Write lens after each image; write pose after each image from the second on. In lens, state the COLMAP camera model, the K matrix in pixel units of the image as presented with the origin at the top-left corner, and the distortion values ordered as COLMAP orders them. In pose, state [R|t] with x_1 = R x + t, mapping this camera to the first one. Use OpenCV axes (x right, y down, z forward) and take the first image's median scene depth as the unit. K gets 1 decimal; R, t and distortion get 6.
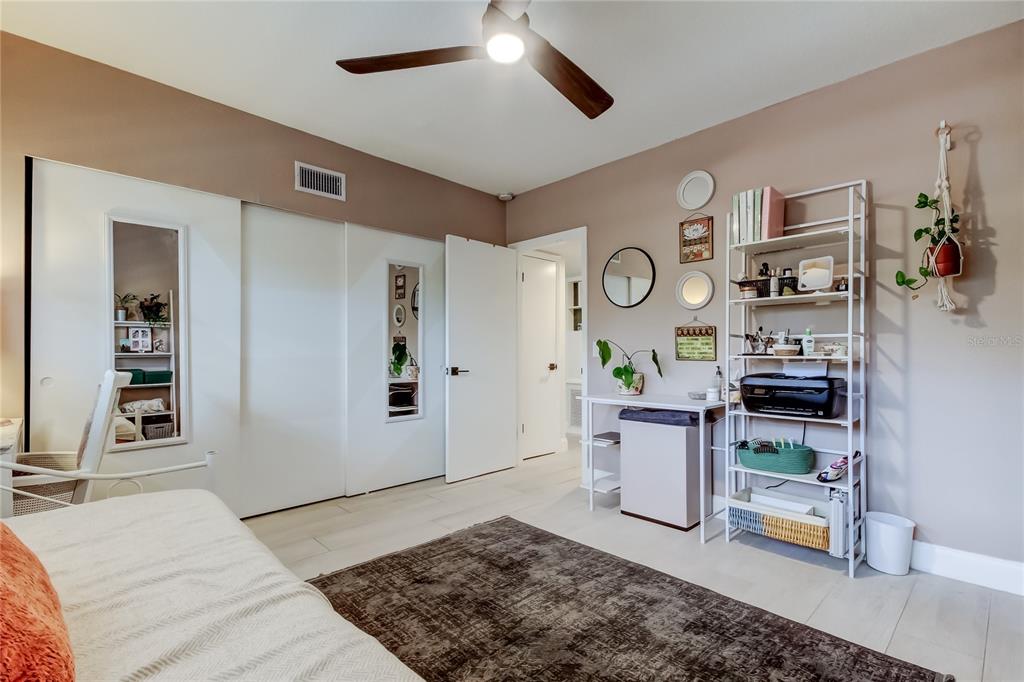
lens RADIAL K [[474.3, 0, 514.6], [0, 474.3, 350.6], [0, 0, 1]] dist [0.016986, -0.001003]
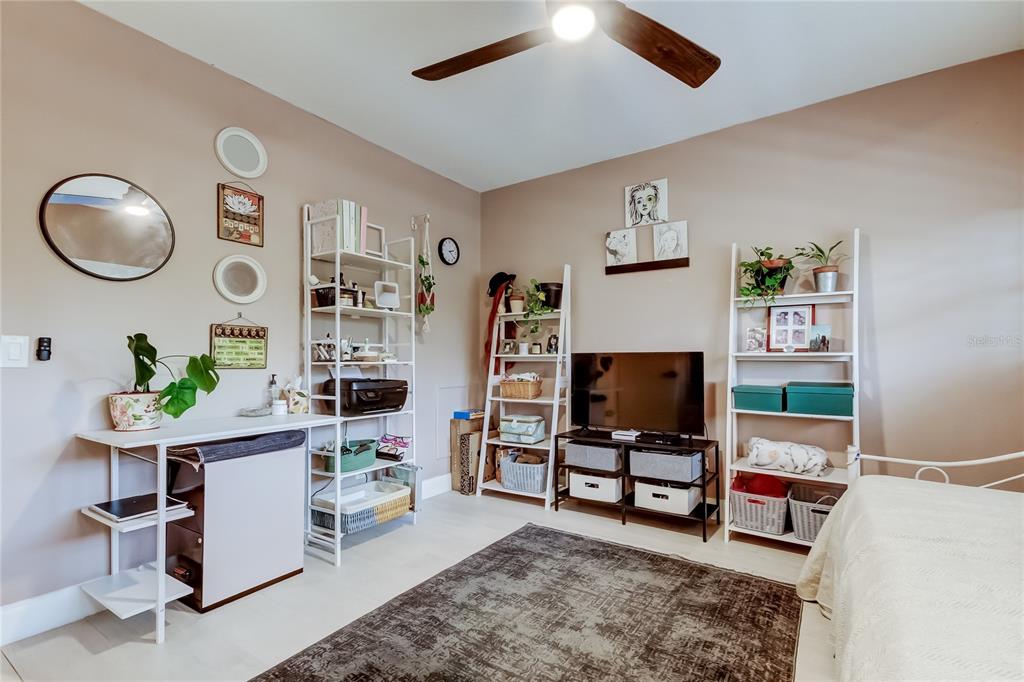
lens RADIAL K [[474.3, 0, 514.6], [0, 474.3, 350.6], [0, 0, 1]] dist [0.016986, -0.001003]
pose [[-0.218006, 0.015719, 0.975821, -0.524407], [-0.006008, 0.999830, -0.017449, 0.002202], [-0.975929, -0.009667, -0.217875, 0.782097]]
